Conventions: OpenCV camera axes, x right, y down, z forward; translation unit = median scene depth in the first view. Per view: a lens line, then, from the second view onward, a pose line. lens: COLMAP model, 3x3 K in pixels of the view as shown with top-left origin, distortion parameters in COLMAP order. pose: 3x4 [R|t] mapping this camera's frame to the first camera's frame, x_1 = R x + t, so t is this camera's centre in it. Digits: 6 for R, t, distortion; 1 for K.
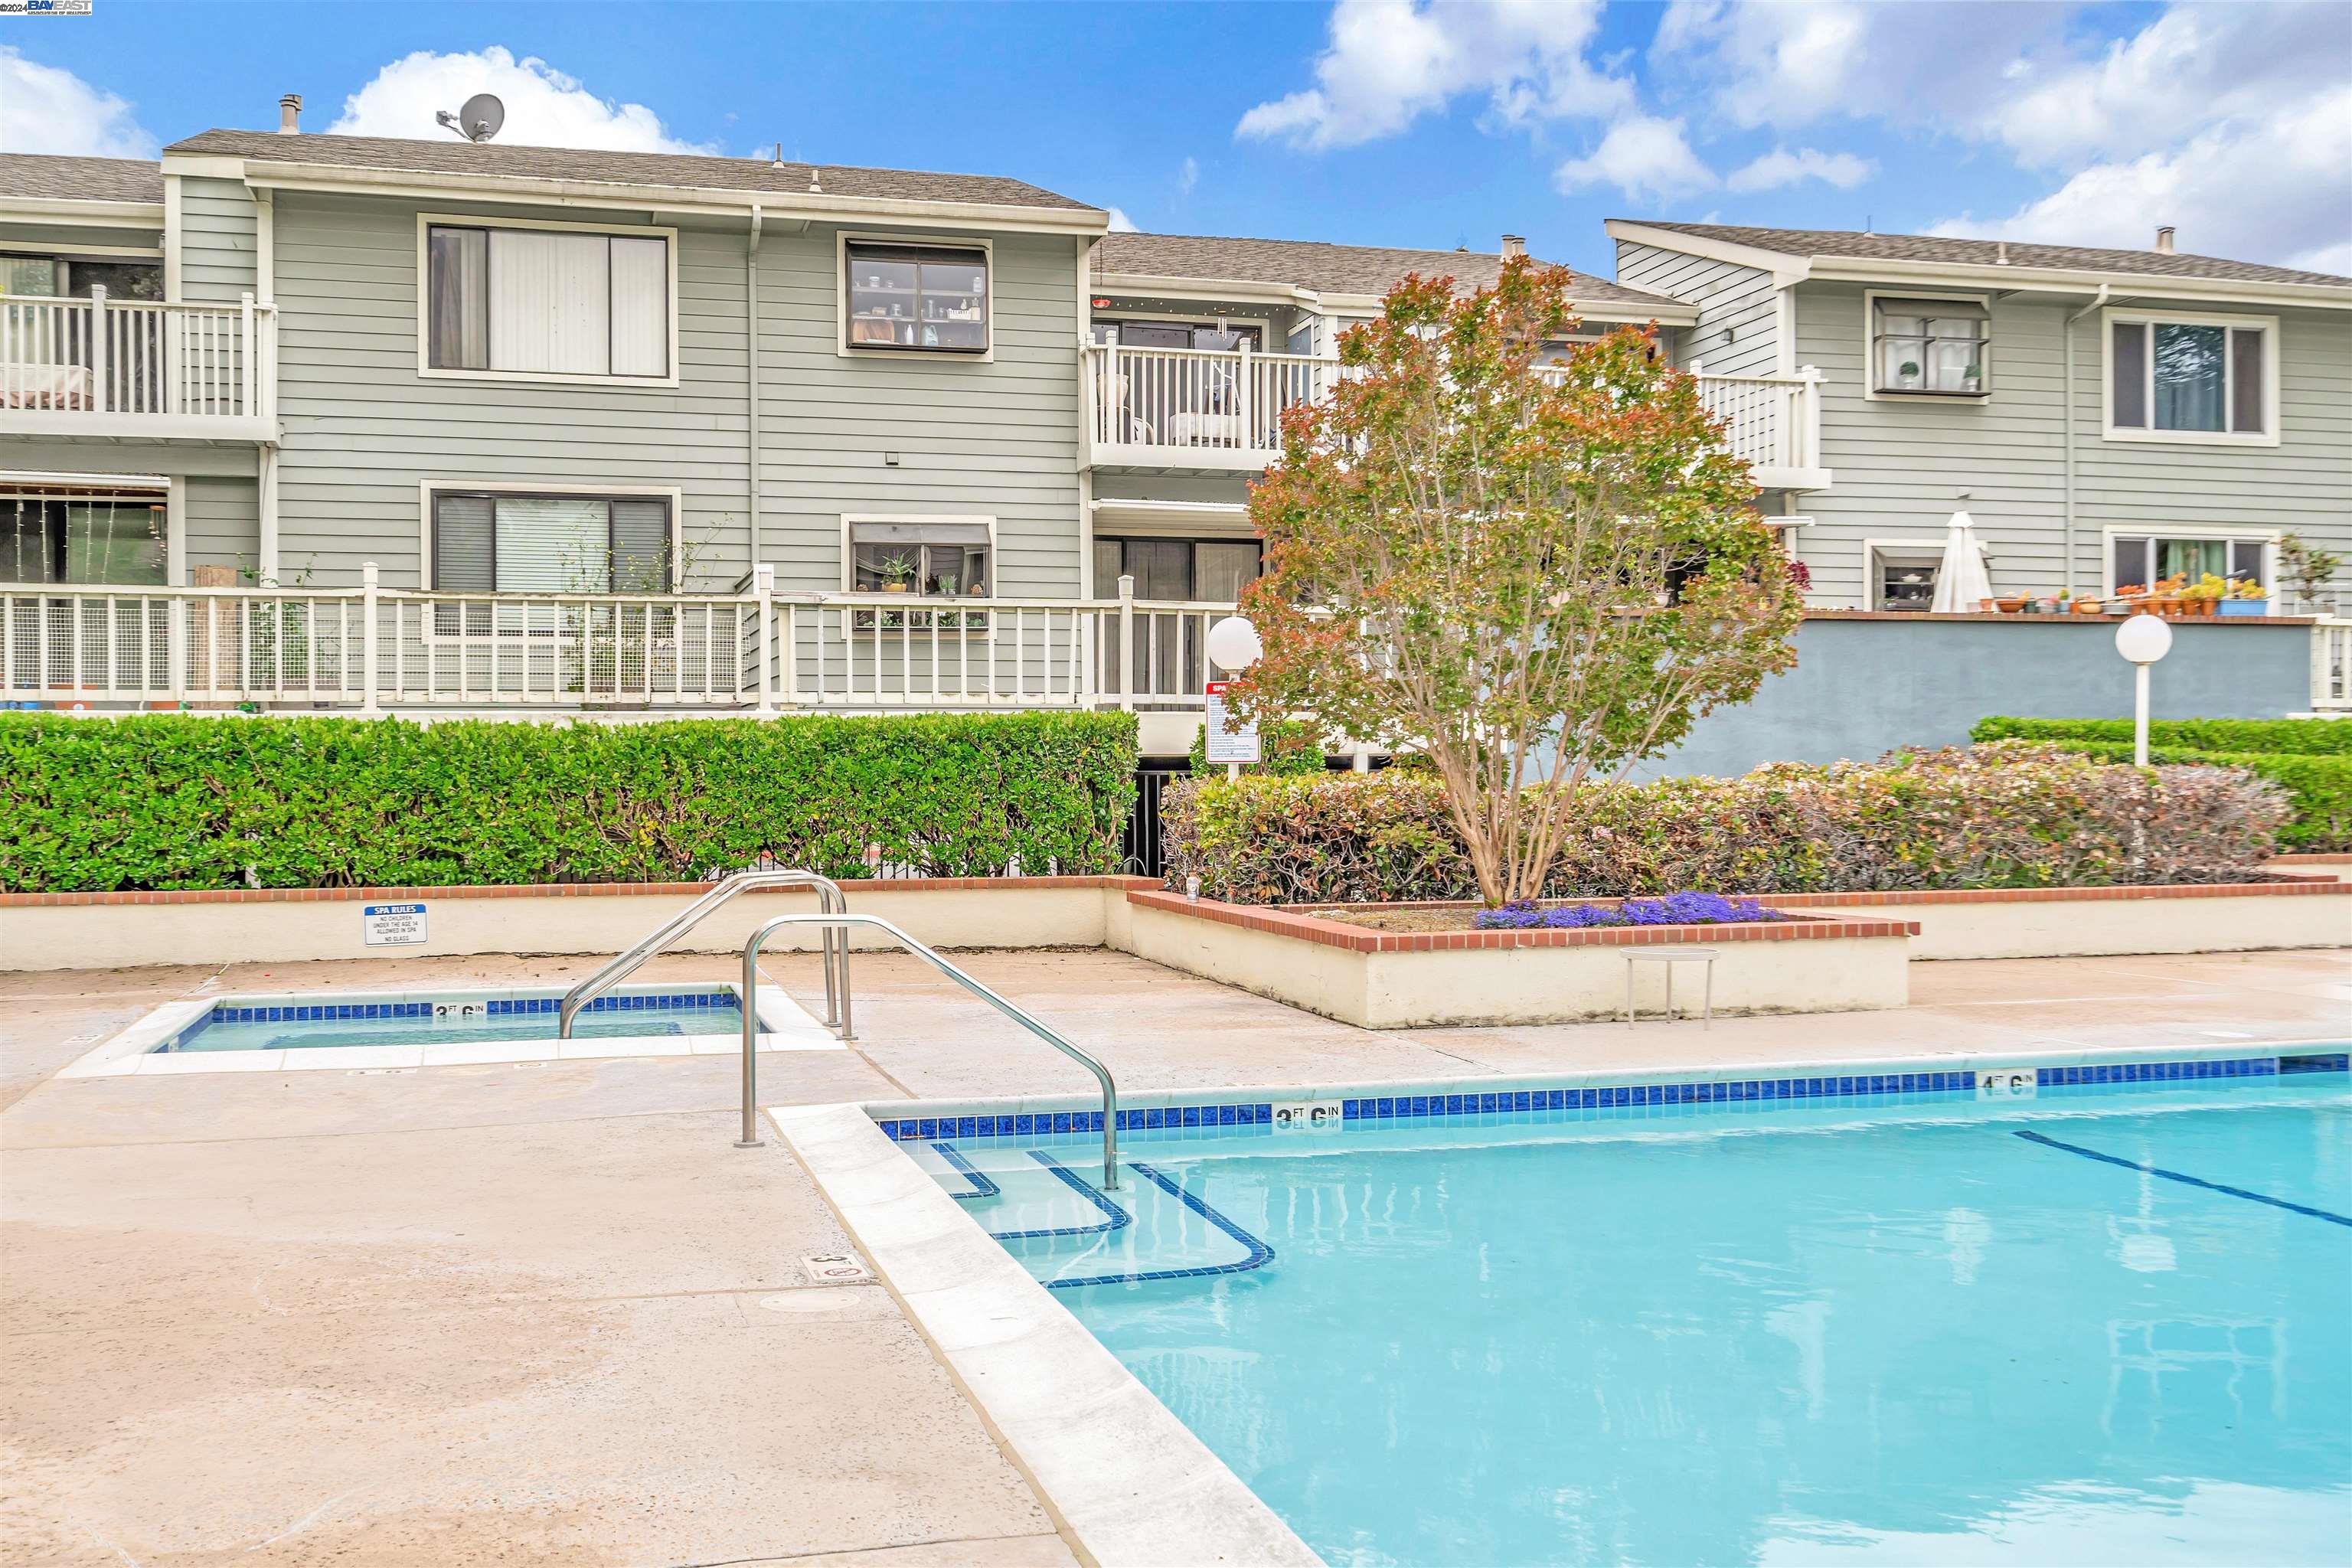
lens RADIAL K [[2272.1, 0, 1170.7], [0, 2272.1, 779.1], [0, 0, 1]] dist [0.003939, 0.000000]
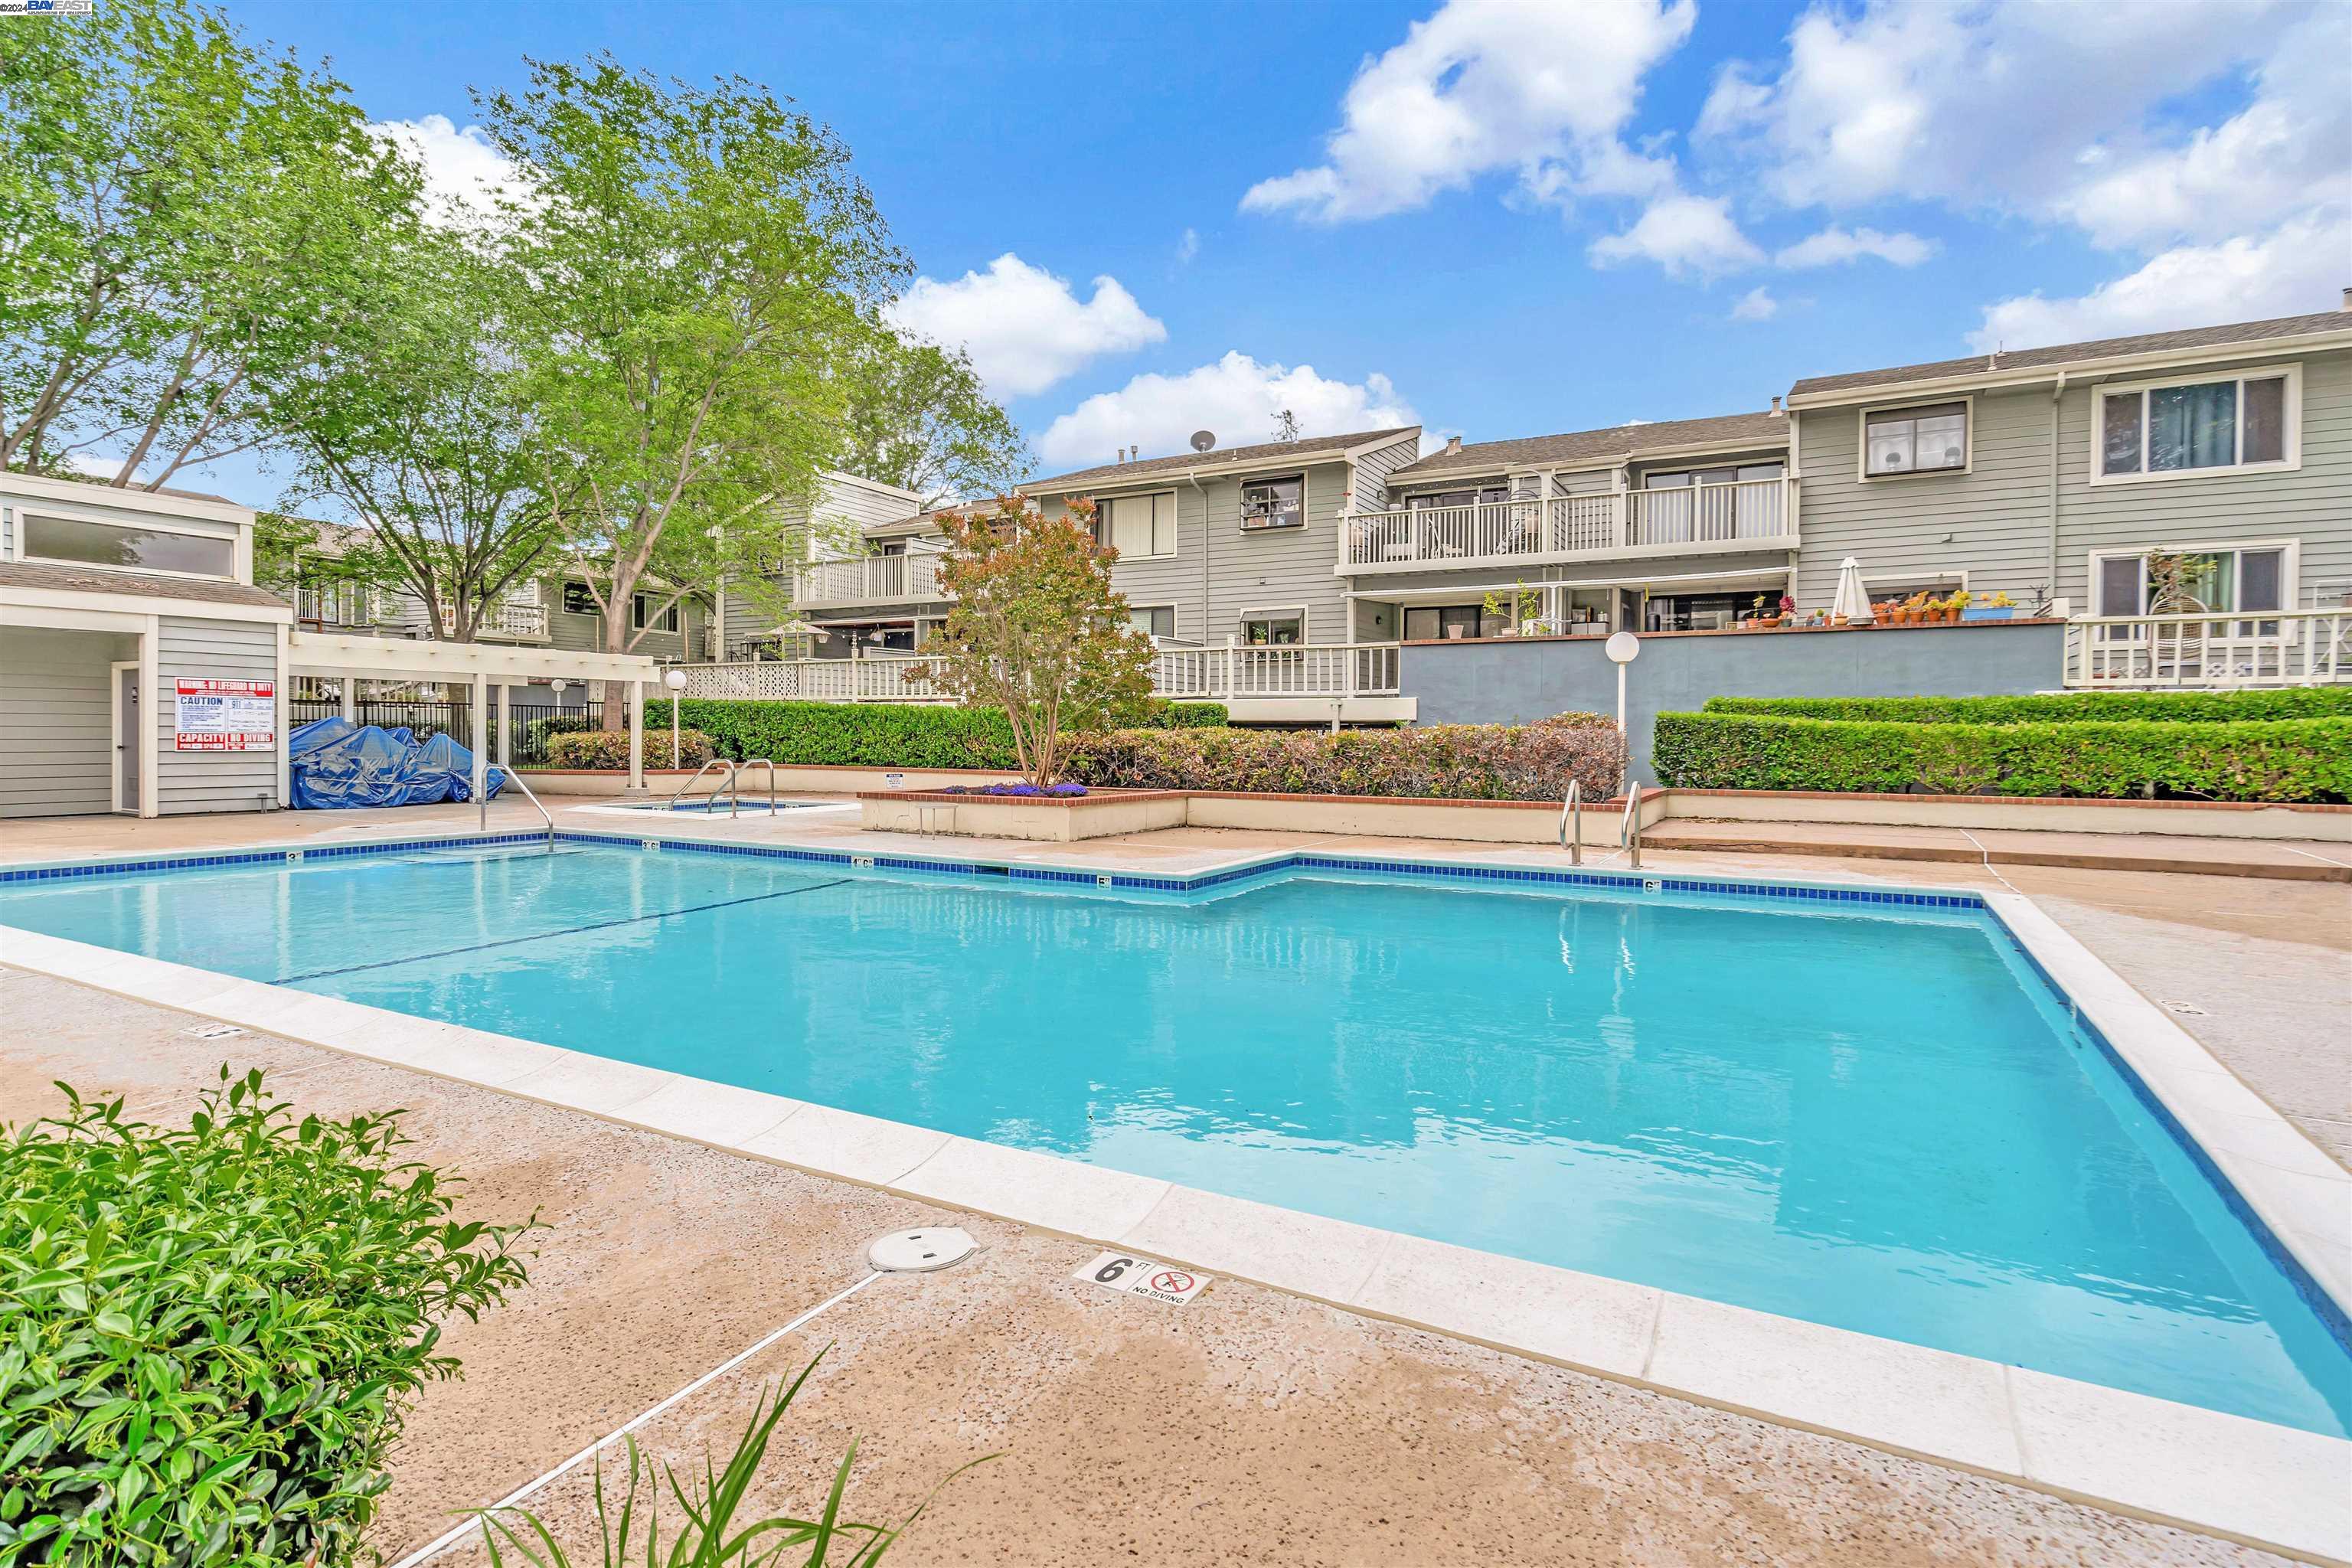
lens RADIAL K [[1149.8, 0, 1177.2], [0, 1149.8, 776.2], [0, 0, 1]] dist [-0.001445, 0.000547]
pose [[0.722375, 0.036604, -0.690532, 0.565300], [-0.009589, 0.999032, 0.042927, -0.002600], [0.691435, -0.024388, 0.722027, 0.154684]]
